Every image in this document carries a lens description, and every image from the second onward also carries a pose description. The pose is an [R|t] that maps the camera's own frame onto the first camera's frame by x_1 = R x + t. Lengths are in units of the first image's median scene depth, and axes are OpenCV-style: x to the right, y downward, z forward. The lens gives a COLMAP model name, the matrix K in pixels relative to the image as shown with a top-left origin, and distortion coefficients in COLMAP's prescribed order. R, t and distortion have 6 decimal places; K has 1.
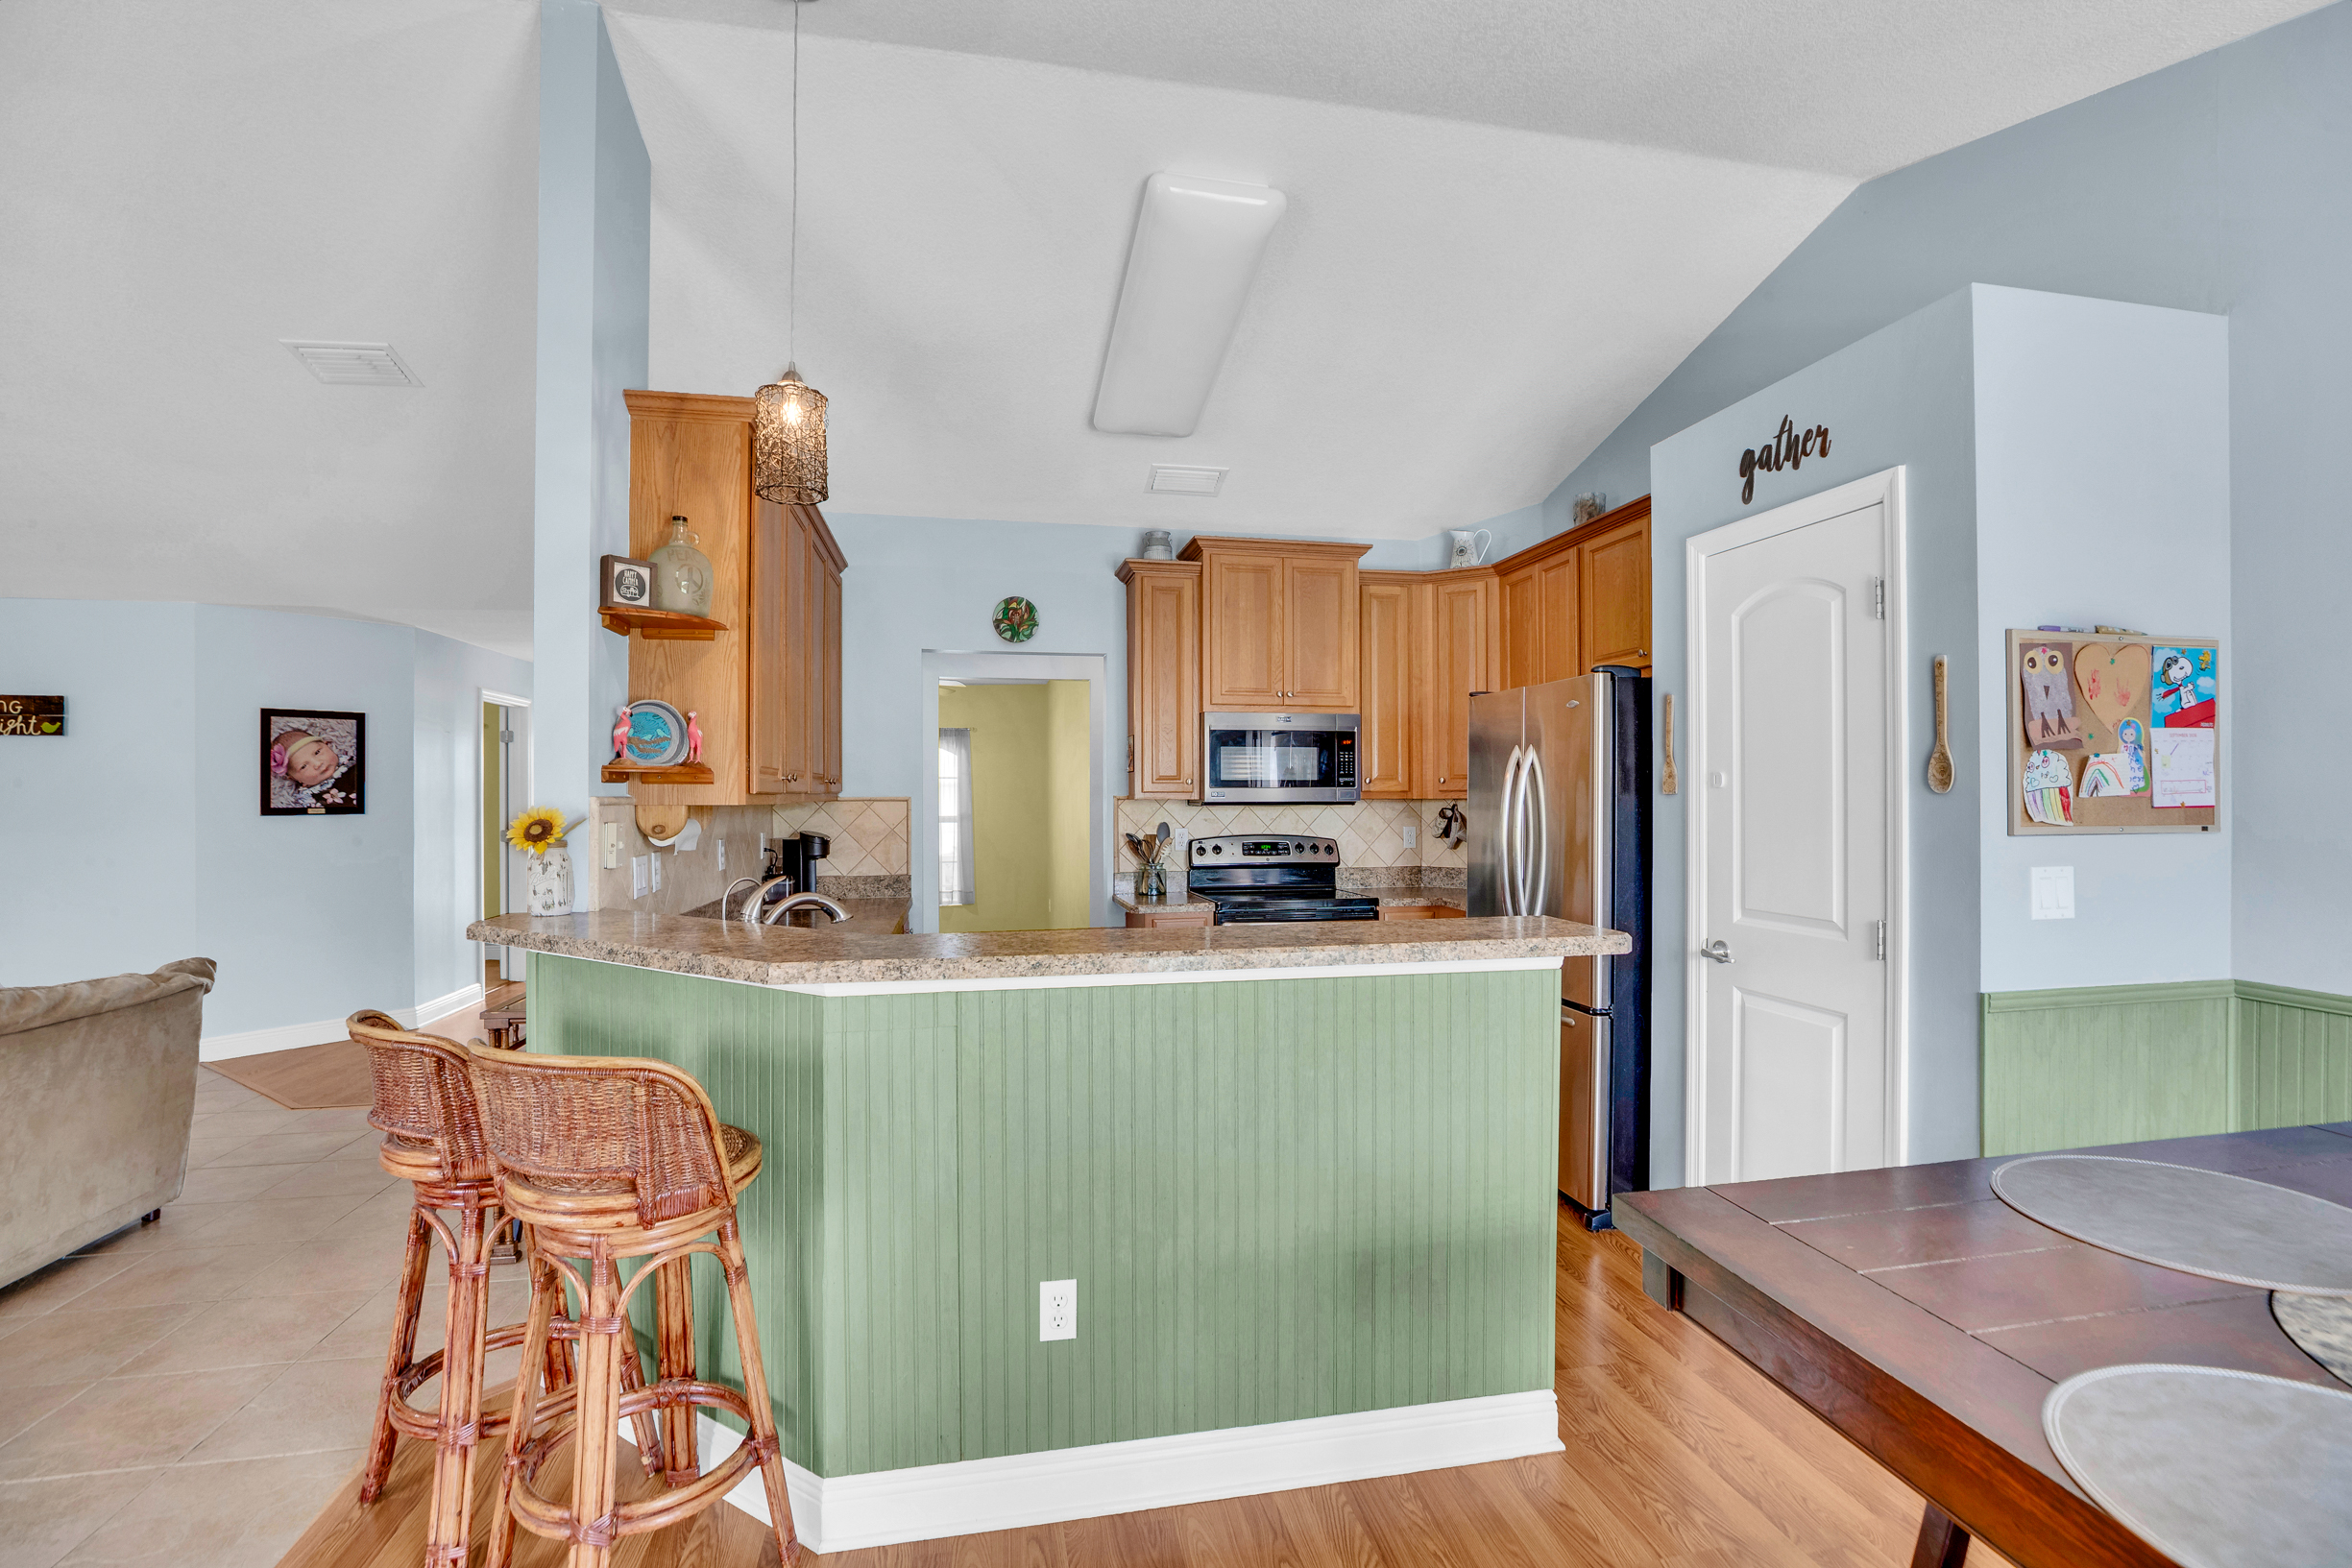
lens RADIAL K [[1083.5, 0, 1190.8], [0, 1083.5, 792.1], [0, 0, 1]] dist [-0.040558, 0.011440]
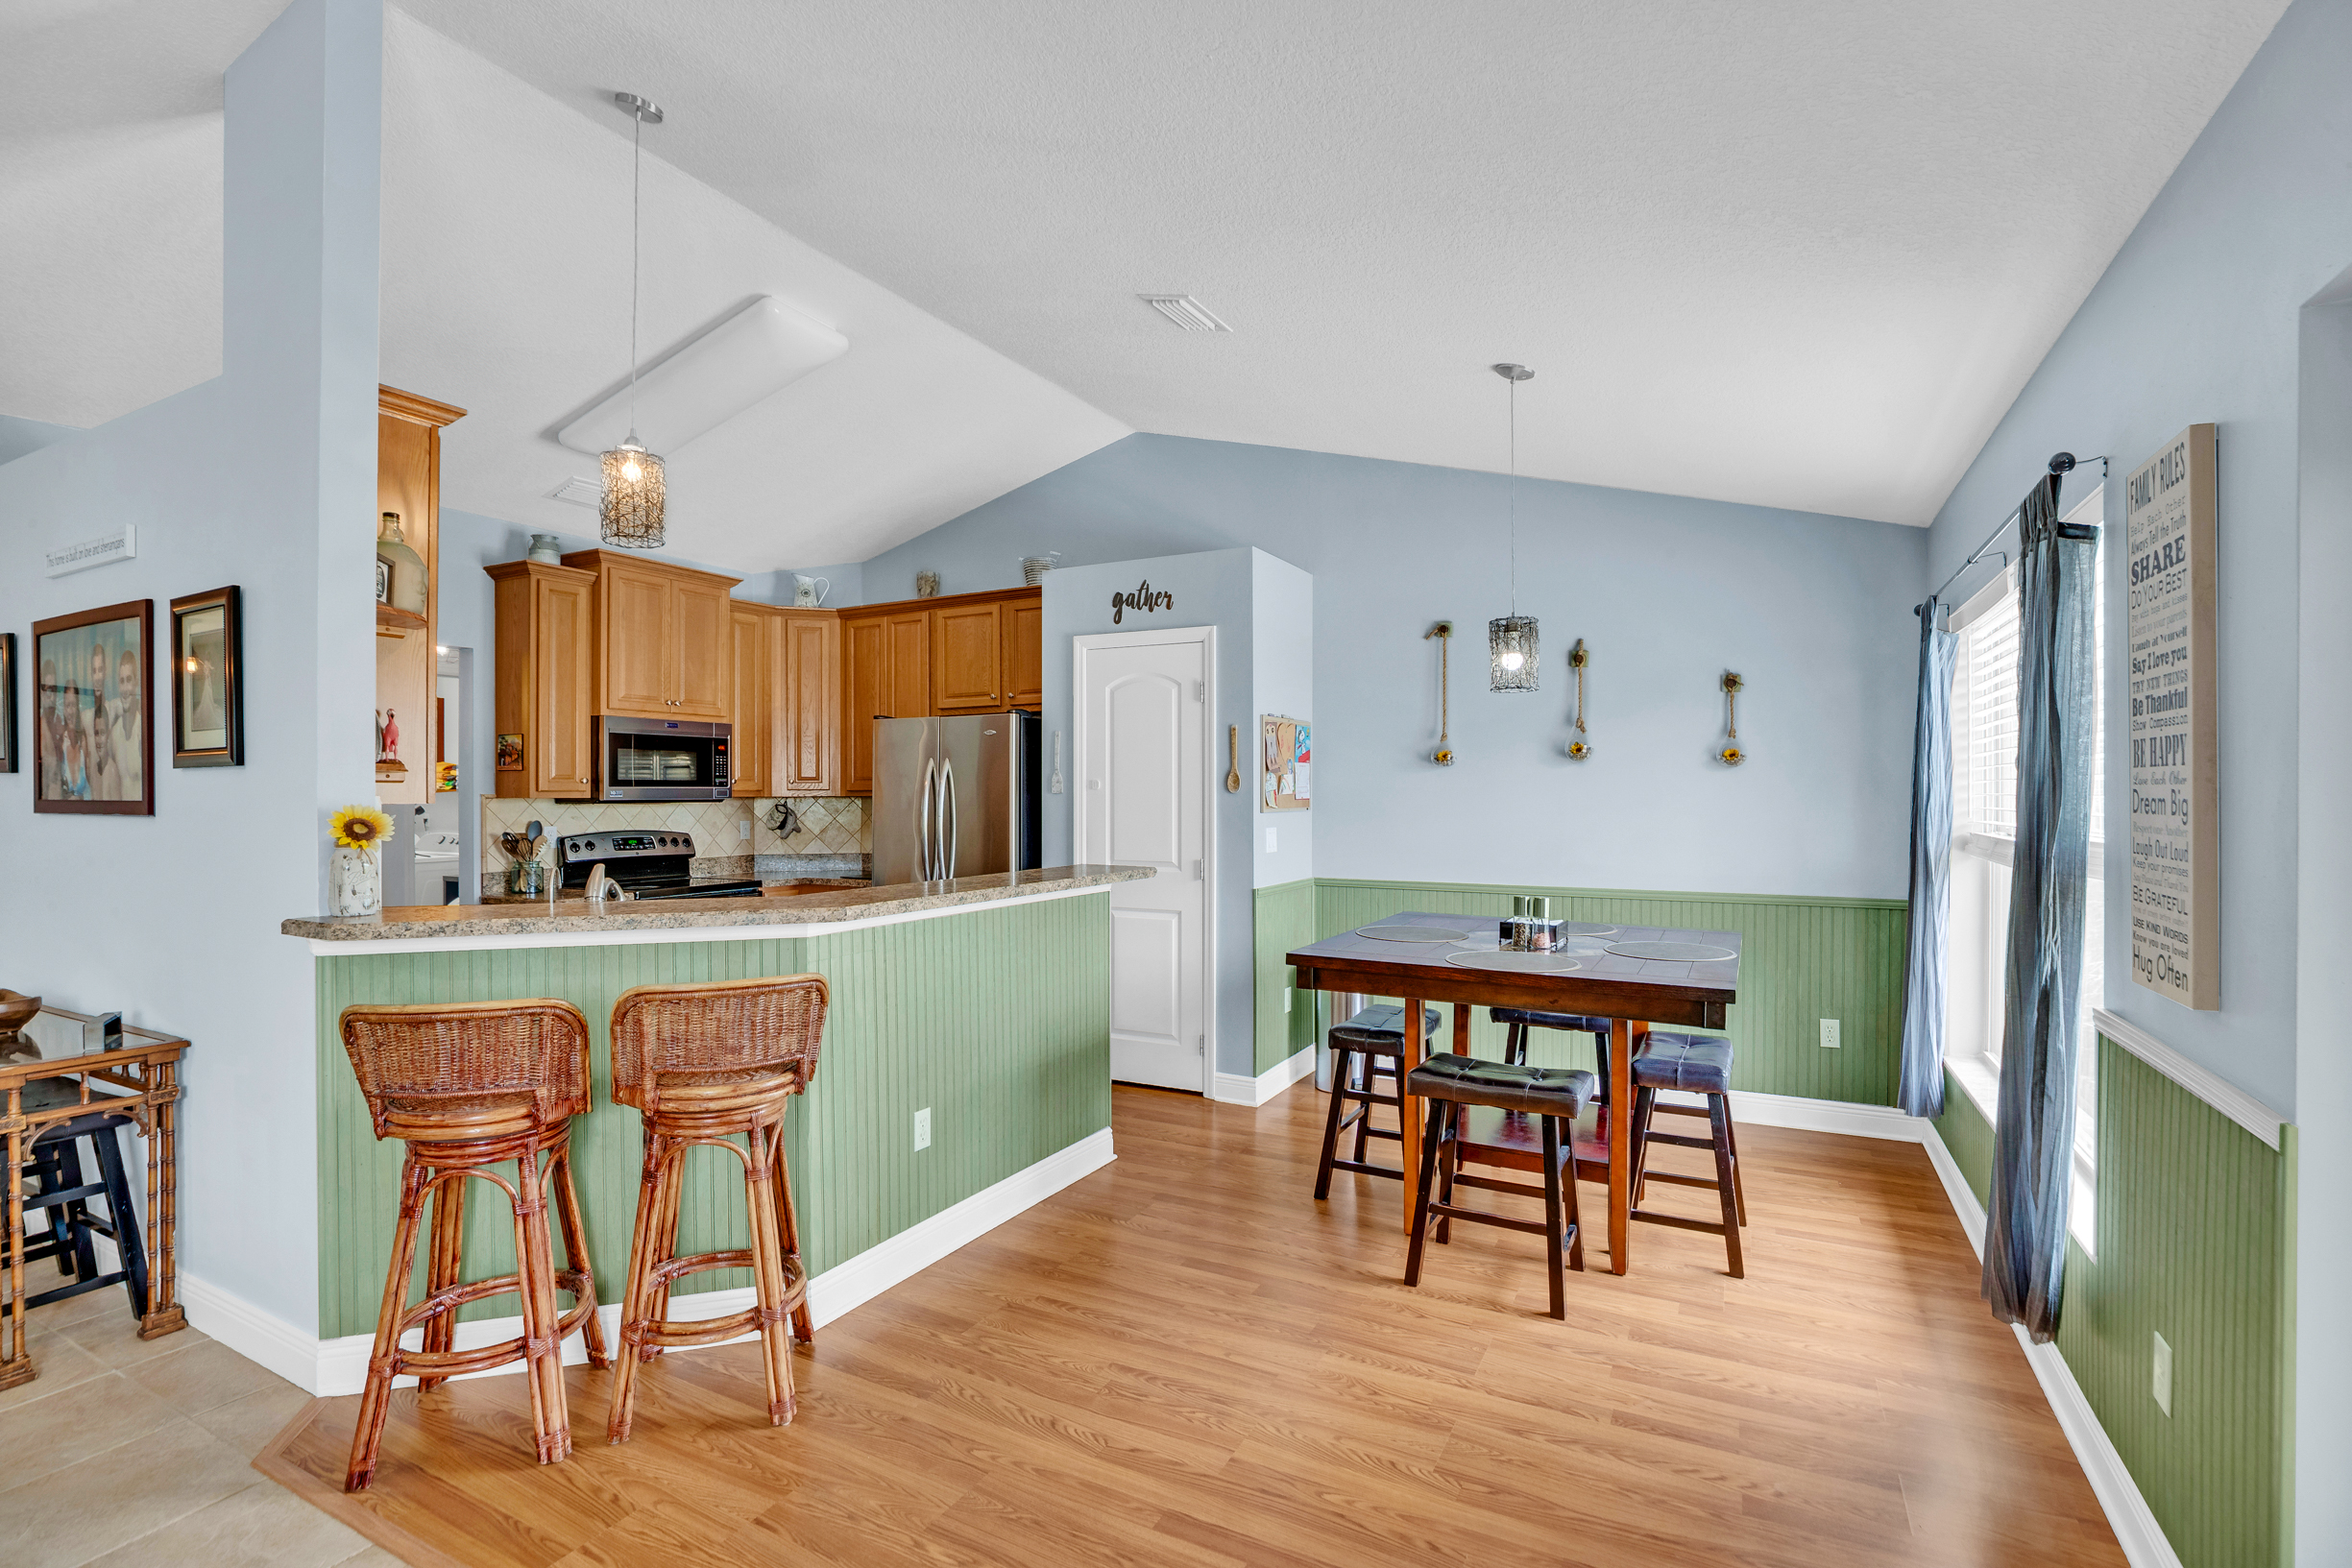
lens RADIAL K [[1083.5, 0, 1190.8], [0, 1083.5, 792.1], [0, 0, 1]] dist [-0.040558, 0.011440]
pose [[0.630936, 0.001661, 0.775833, -0.432890], [-0.002704, 0.999996, 0.000058, -0.000389], [-0.775830, -0.002134, 0.630938, -0.106888]]
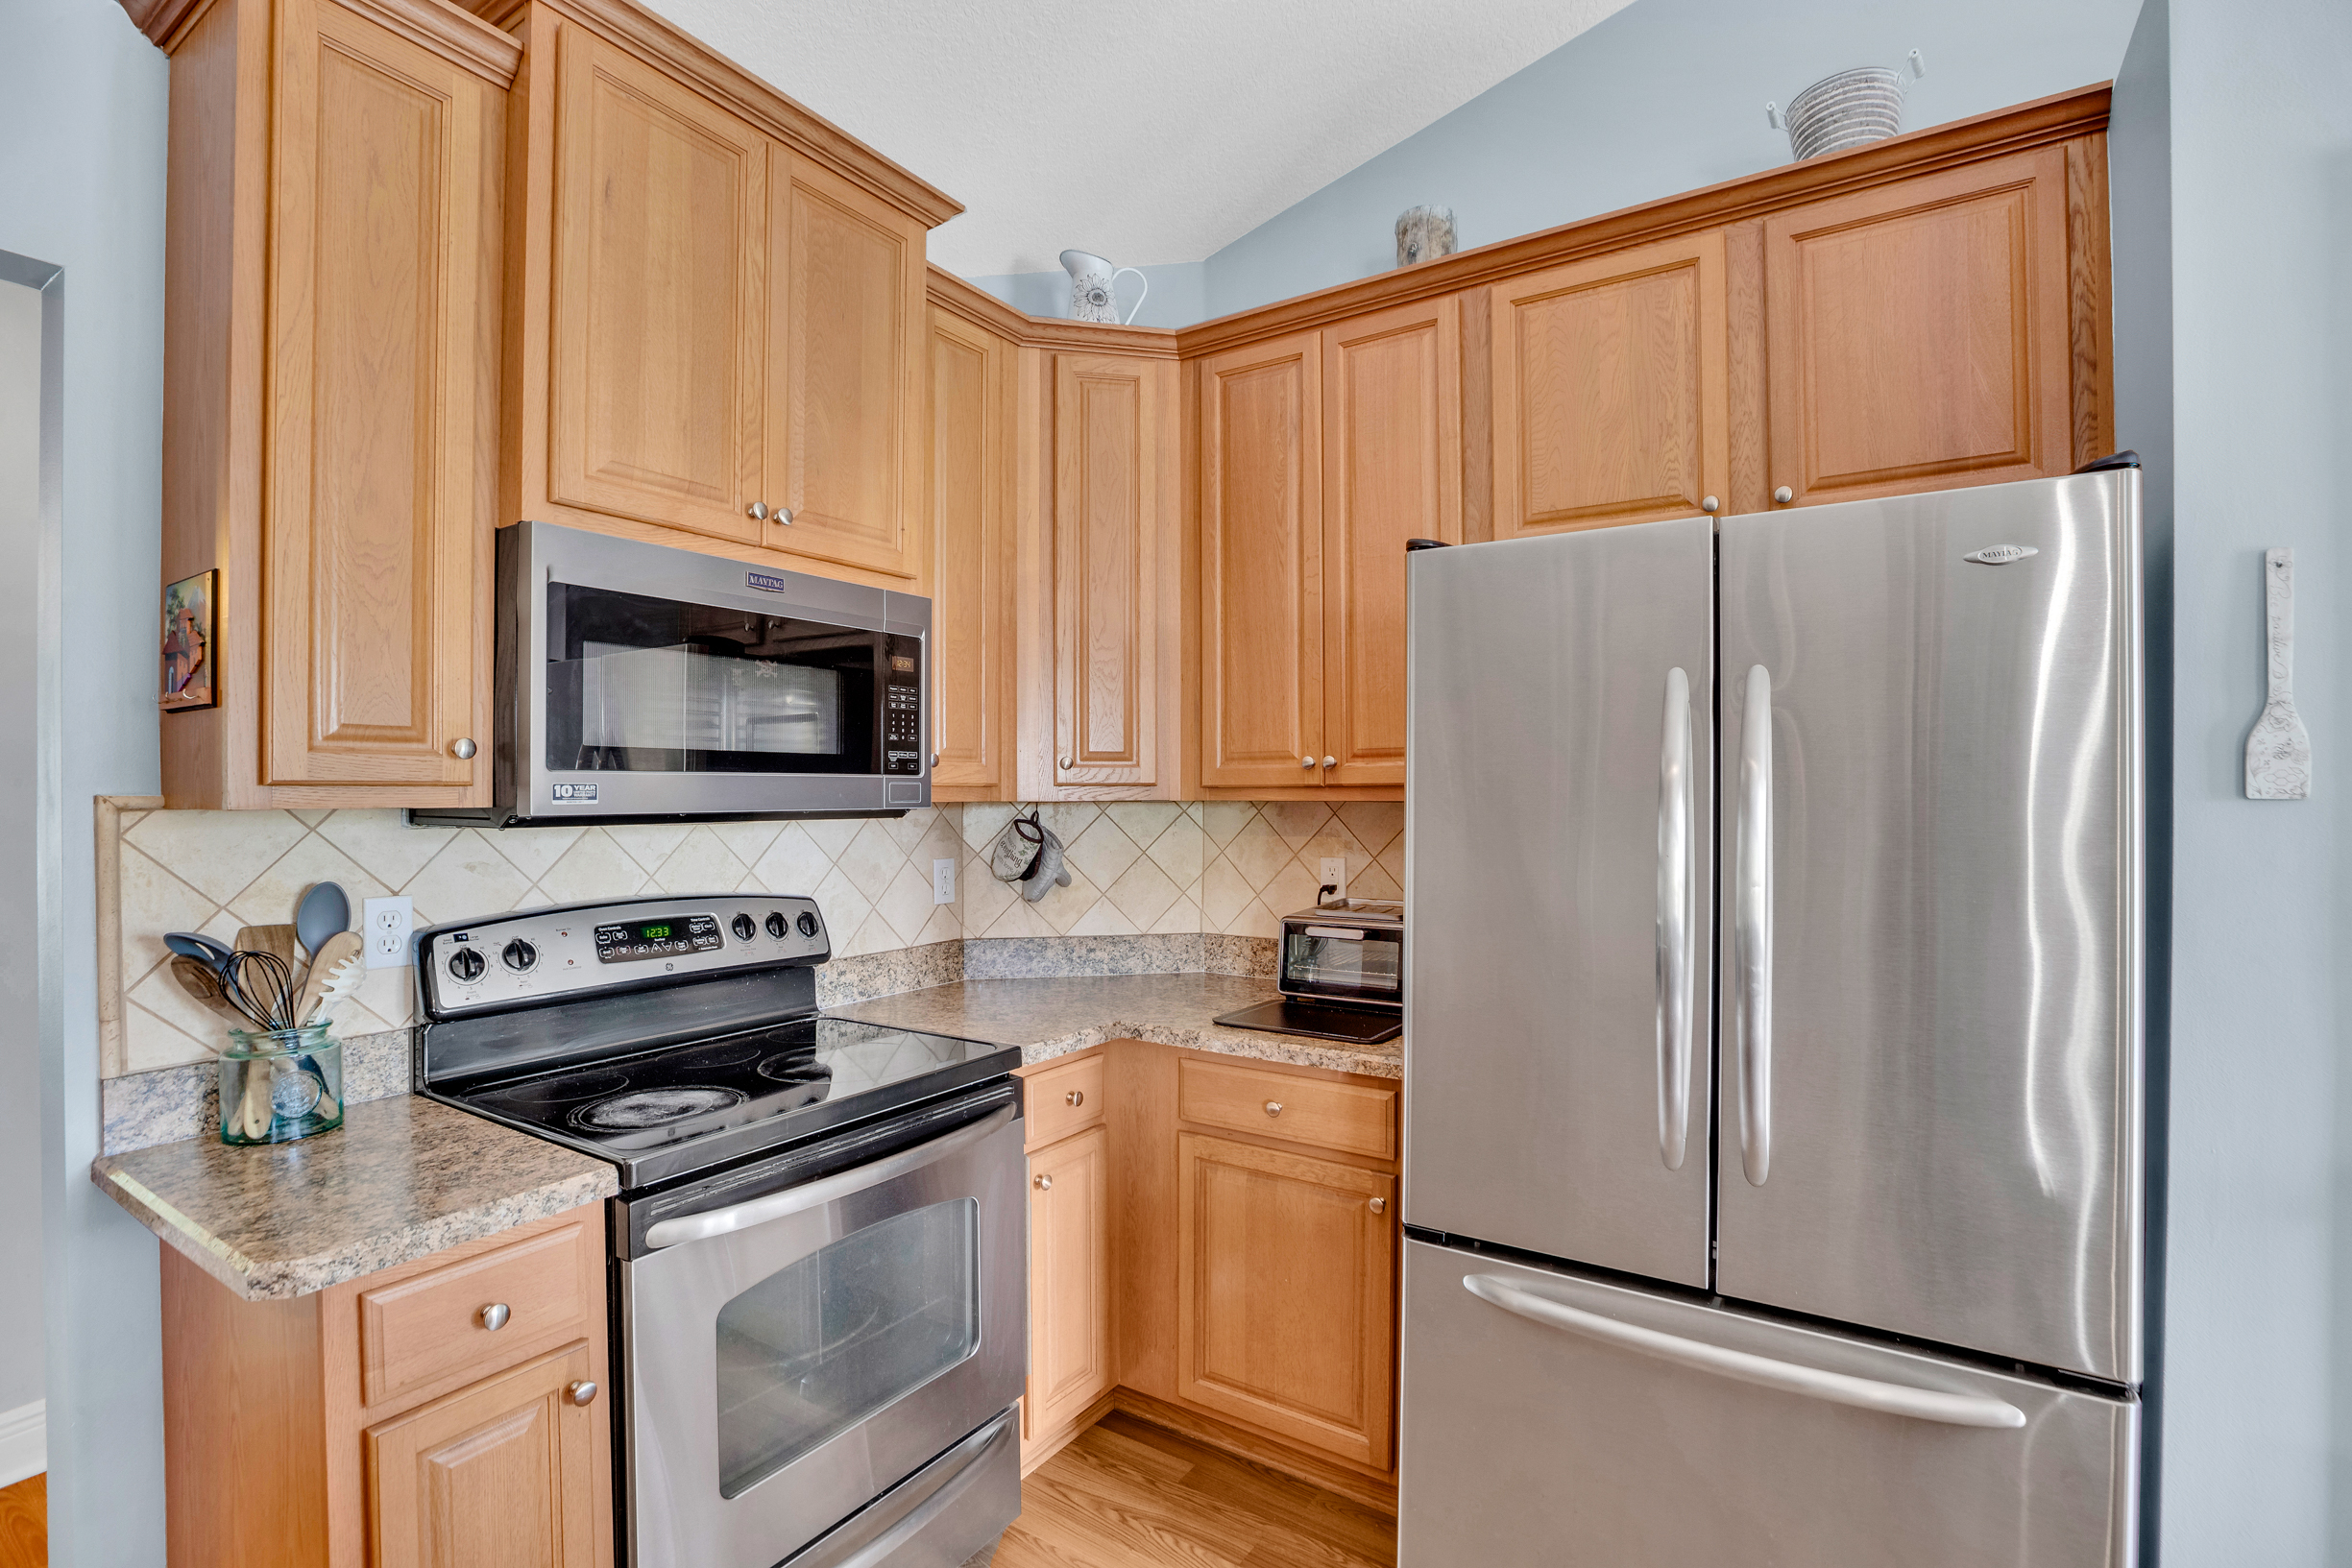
lens RADIAL K [[1083.5, 0, 1190.8], [0, 1083.5, 792.1], [0, 0, 1]] dist [-0.040558, 0.011440]
pose [[0.702515, 0.003384, 0.711661, -0.069009], [-0.006159, 0.999980, 0.001325, 0.000860], [-0.711642, -0.005314, 0.702522, 0.649552]]
